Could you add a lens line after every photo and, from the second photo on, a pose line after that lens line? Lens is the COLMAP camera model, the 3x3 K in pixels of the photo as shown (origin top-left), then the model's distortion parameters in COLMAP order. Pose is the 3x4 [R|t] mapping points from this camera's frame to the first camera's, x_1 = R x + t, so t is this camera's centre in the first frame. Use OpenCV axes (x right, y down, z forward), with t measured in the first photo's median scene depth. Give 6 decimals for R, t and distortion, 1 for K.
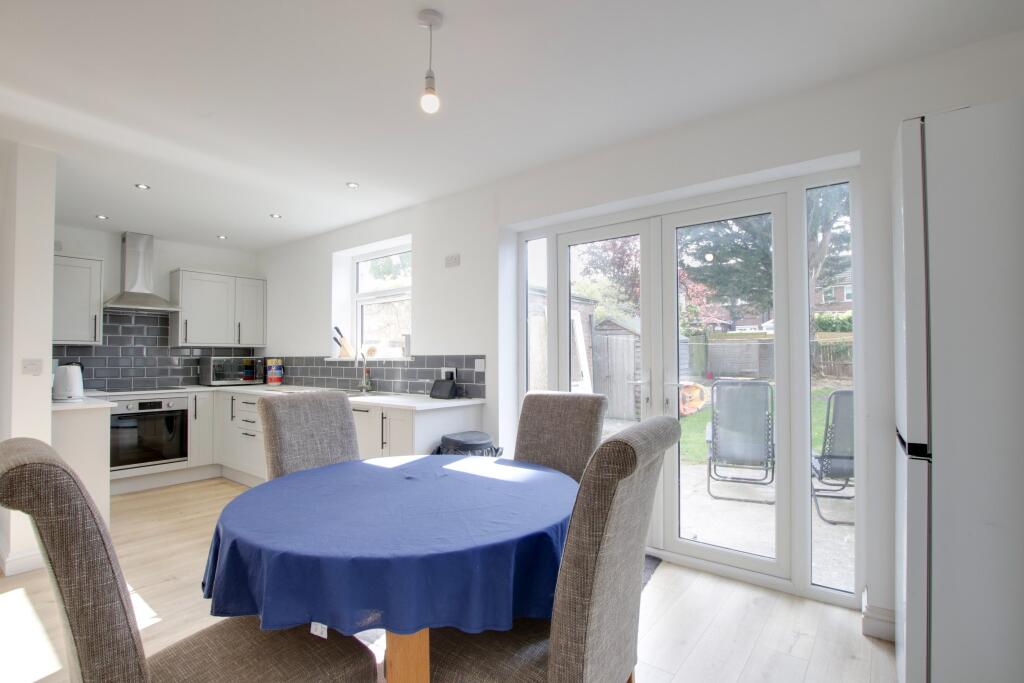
lens RADIAL K [[479.2, 0, 512.5], [0, 479.2, 351.6], [0, 0, 1]] dist [-0.019516, 0.000047]
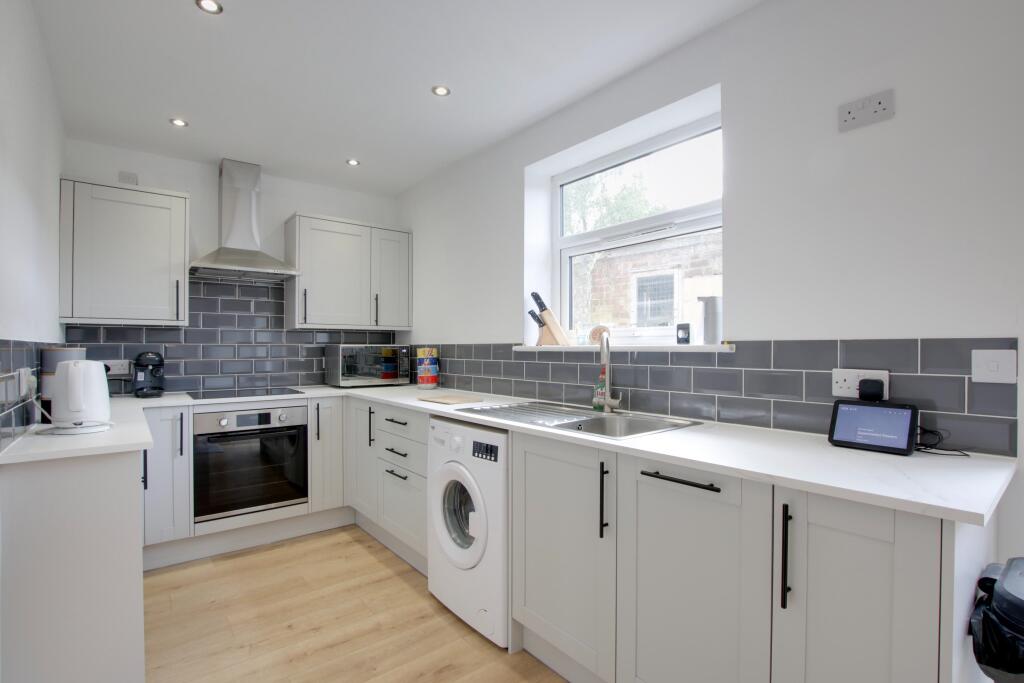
lens RADIAL K [[479.2, 0, 512.5], [0, 479.2, 351.6], [0, 0, 1]] dist [-0.019516, 0.000047]
pose [[0.975001, 0.004376, -0.222159, -0.259537], [0.000656, 0.999745, 0.022572, 0.006661], [0.222201, -0.022153, 0.974749, 0.418395]]
